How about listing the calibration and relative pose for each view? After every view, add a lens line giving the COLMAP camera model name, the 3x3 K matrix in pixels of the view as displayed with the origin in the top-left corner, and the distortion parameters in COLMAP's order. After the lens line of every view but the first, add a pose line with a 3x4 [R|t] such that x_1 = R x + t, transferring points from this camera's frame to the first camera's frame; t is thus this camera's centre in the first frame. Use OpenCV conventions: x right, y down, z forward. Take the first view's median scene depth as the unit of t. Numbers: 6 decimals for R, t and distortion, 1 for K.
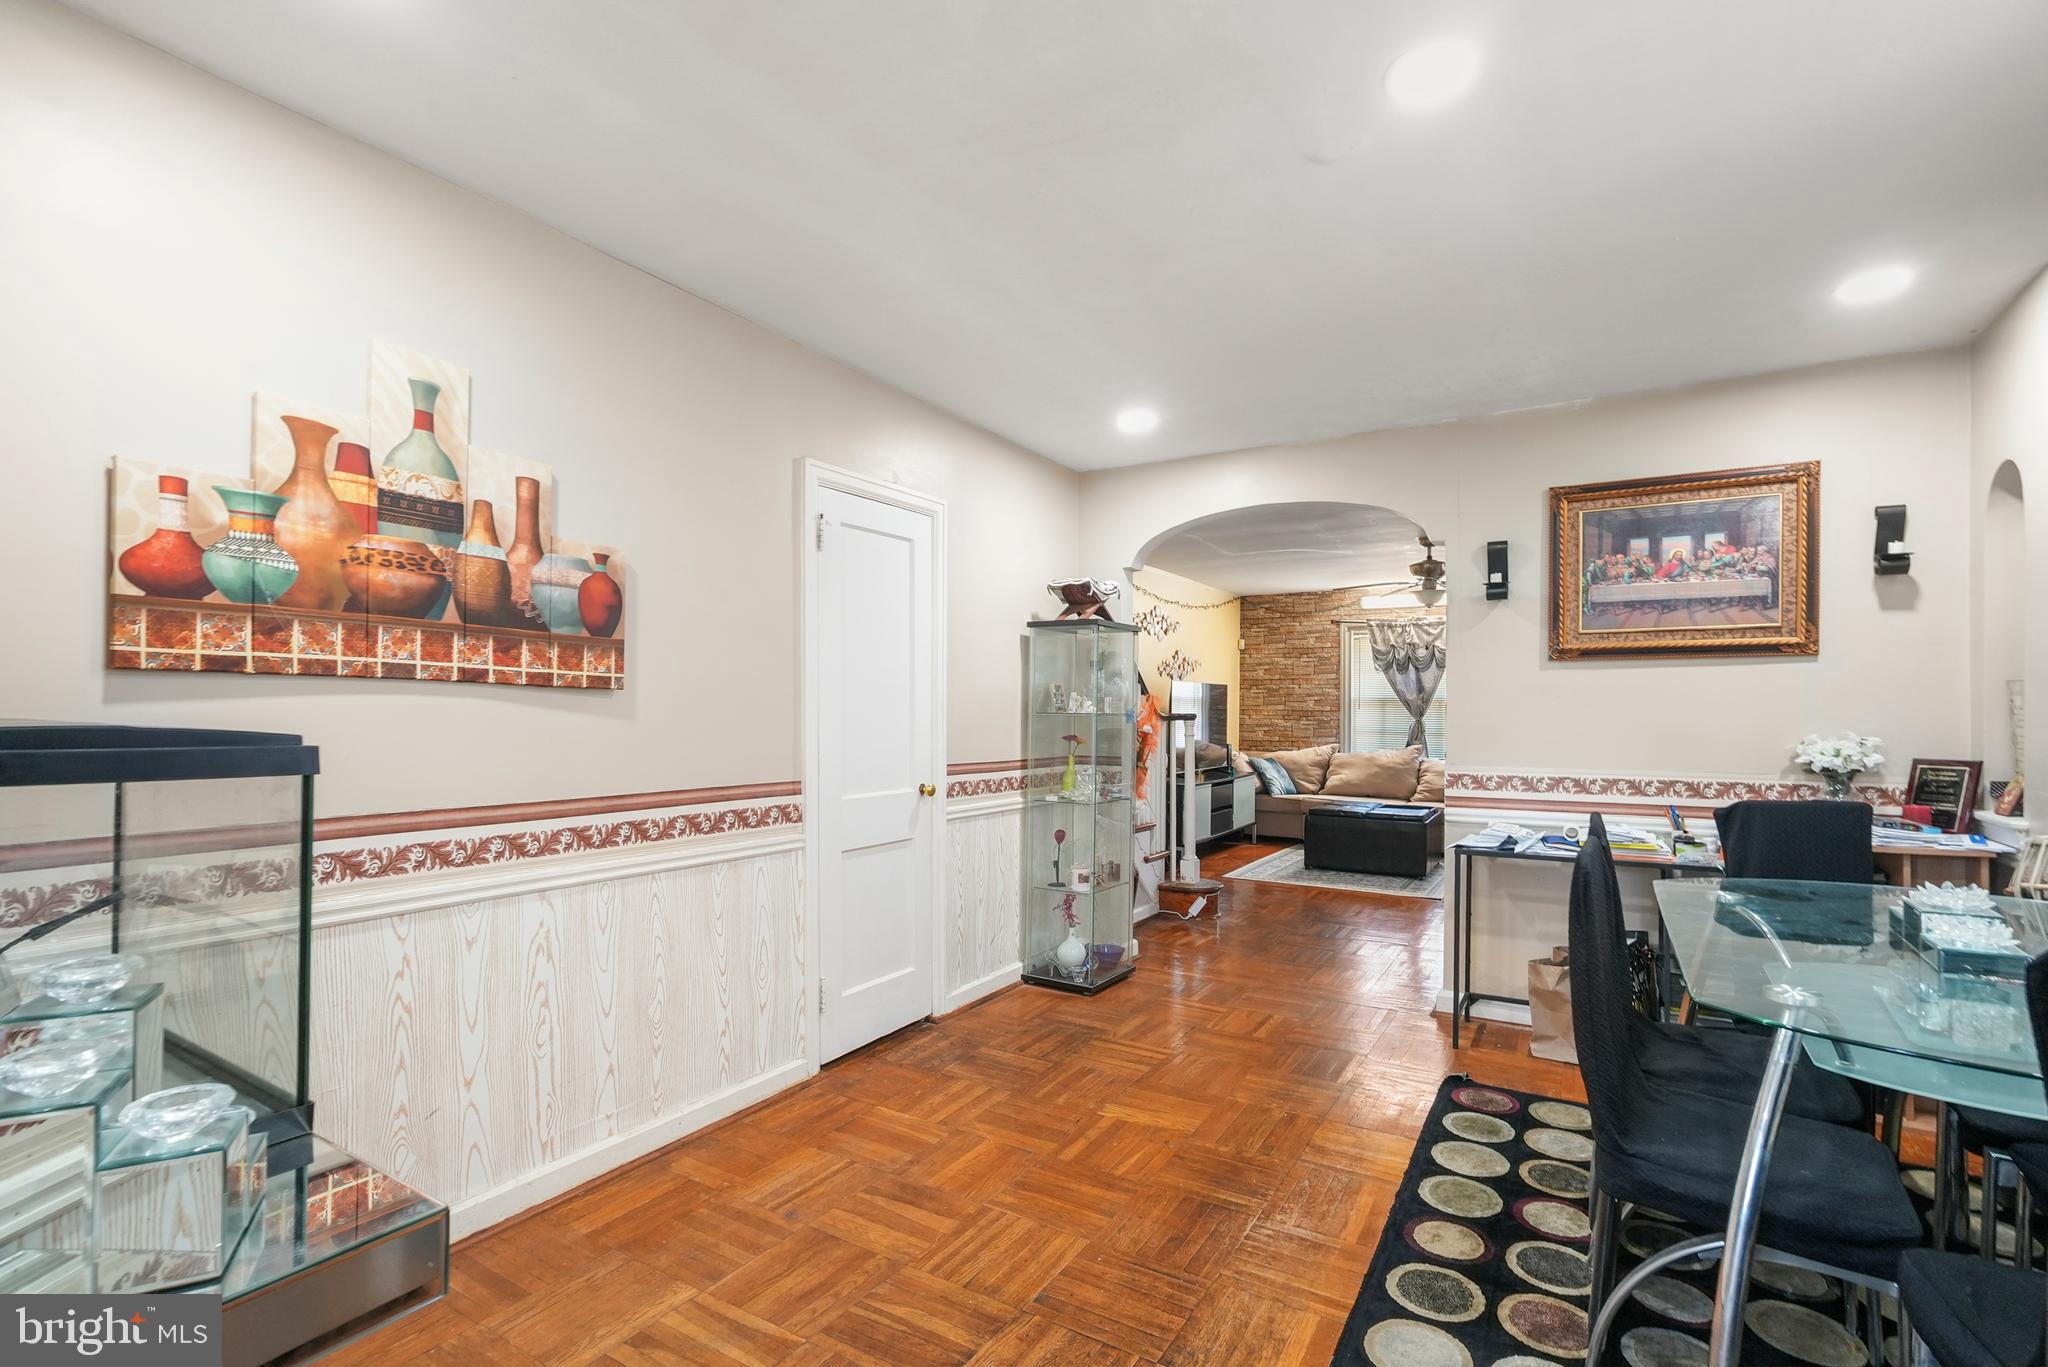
lens RADIAL K [[930.1, 0, 1030.0], [0, 930.1, 699.1], [0, 0, 1]] dist [-0.020966, 0.009159]
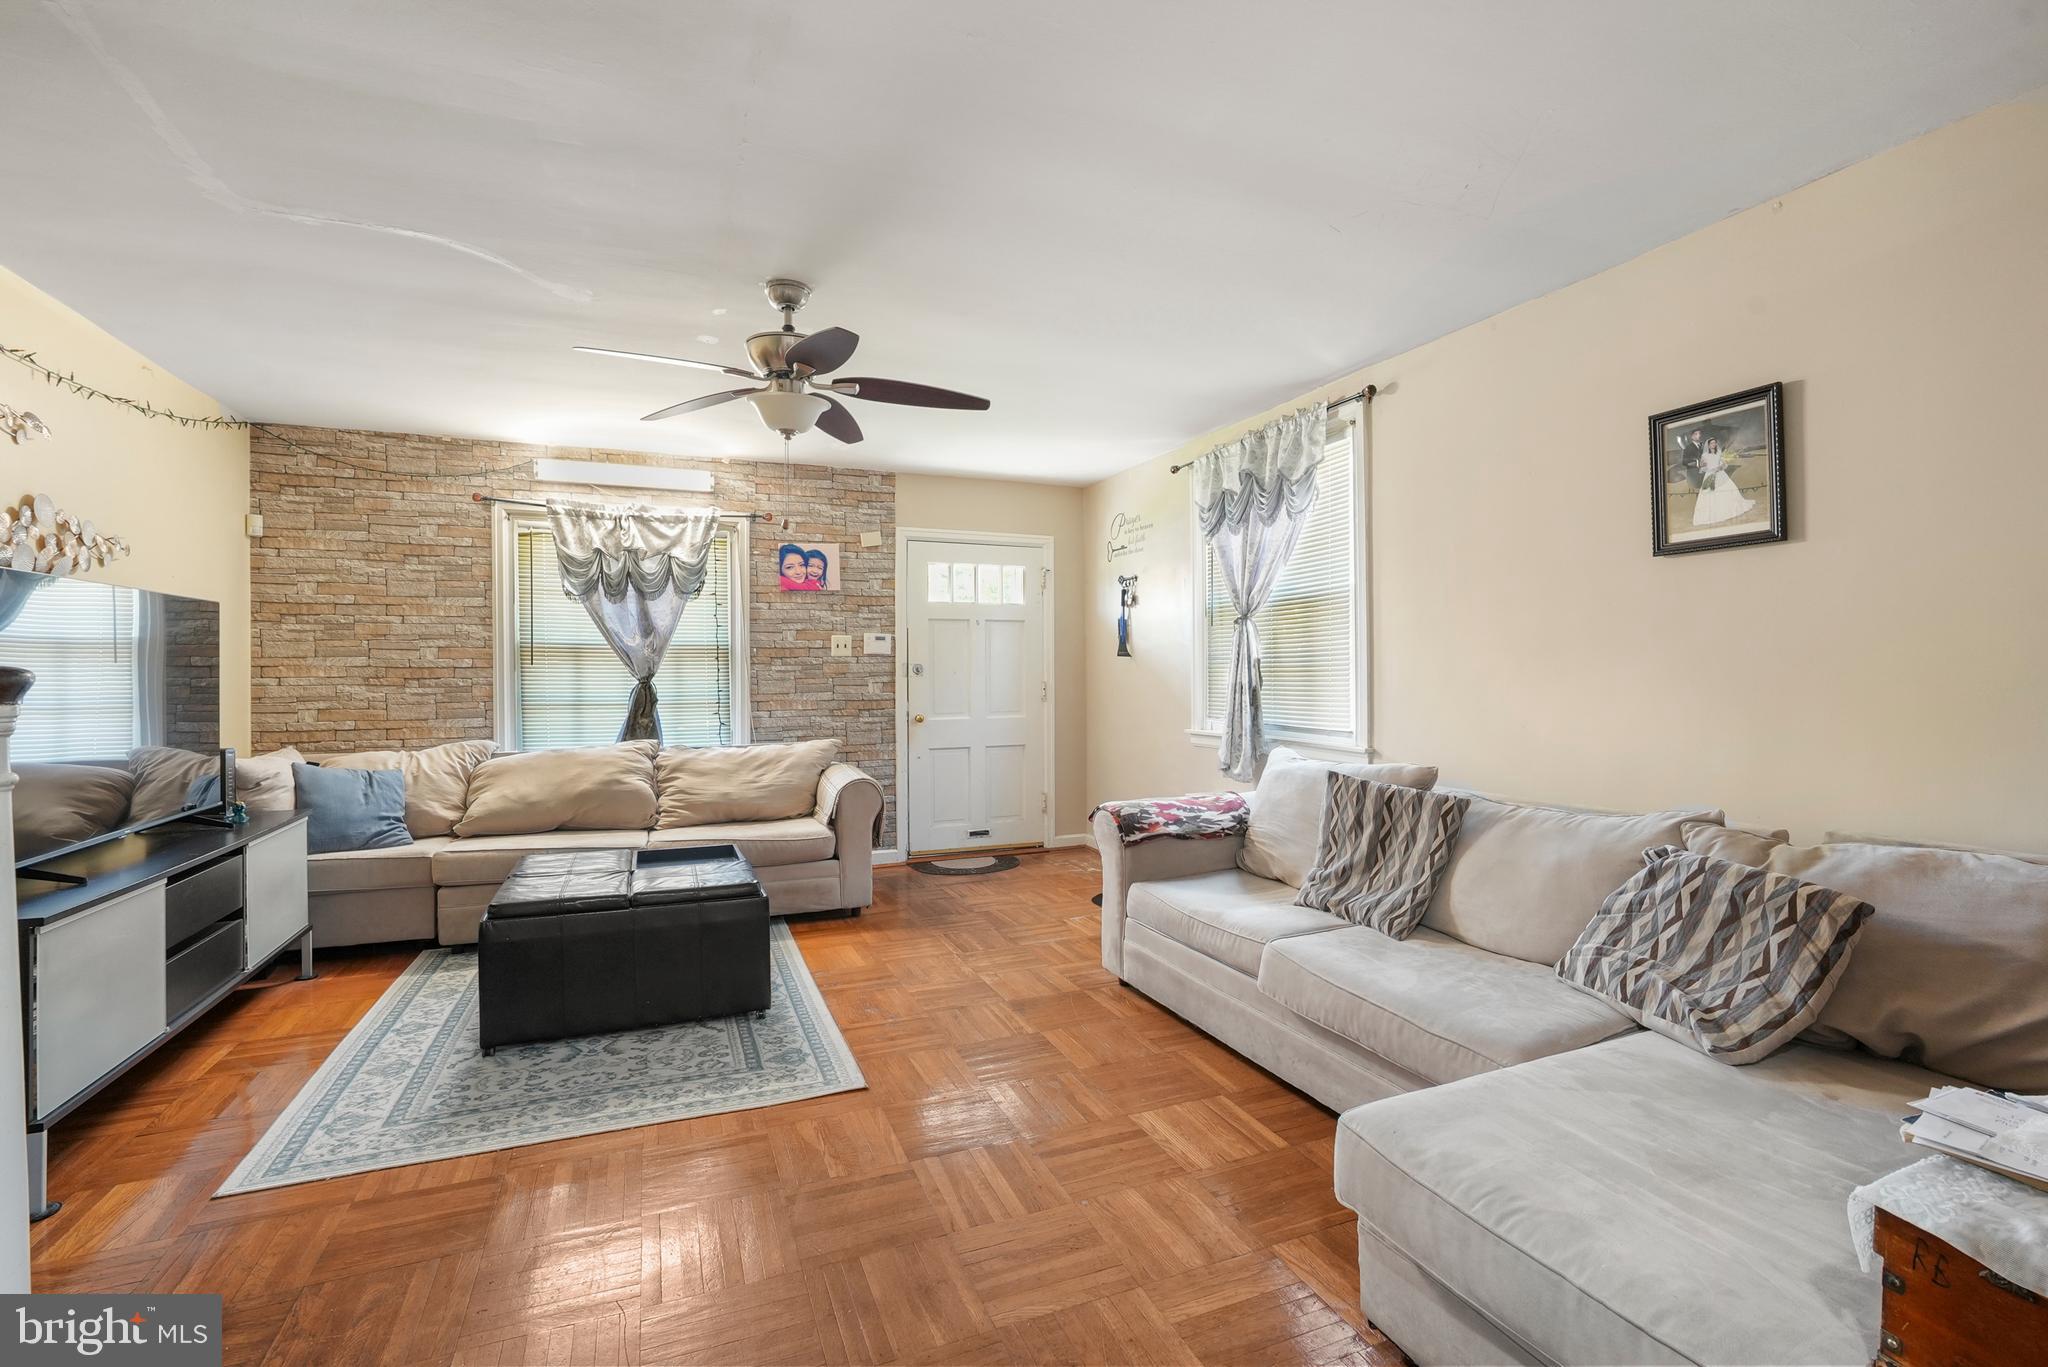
lens RADIAL K [[930.1, 0, 1033.9], [0, 930.1, 681.0], [0, 0, 1]] dist [-0.020966, 0.009159]
pose [[0.588256, -0.008936, 0.808626, 0.092244], [-0.001717, 0.999923, 0.012298, 0.013873], [-0.808673, -0.008623, 0.588195, 0.454388]]
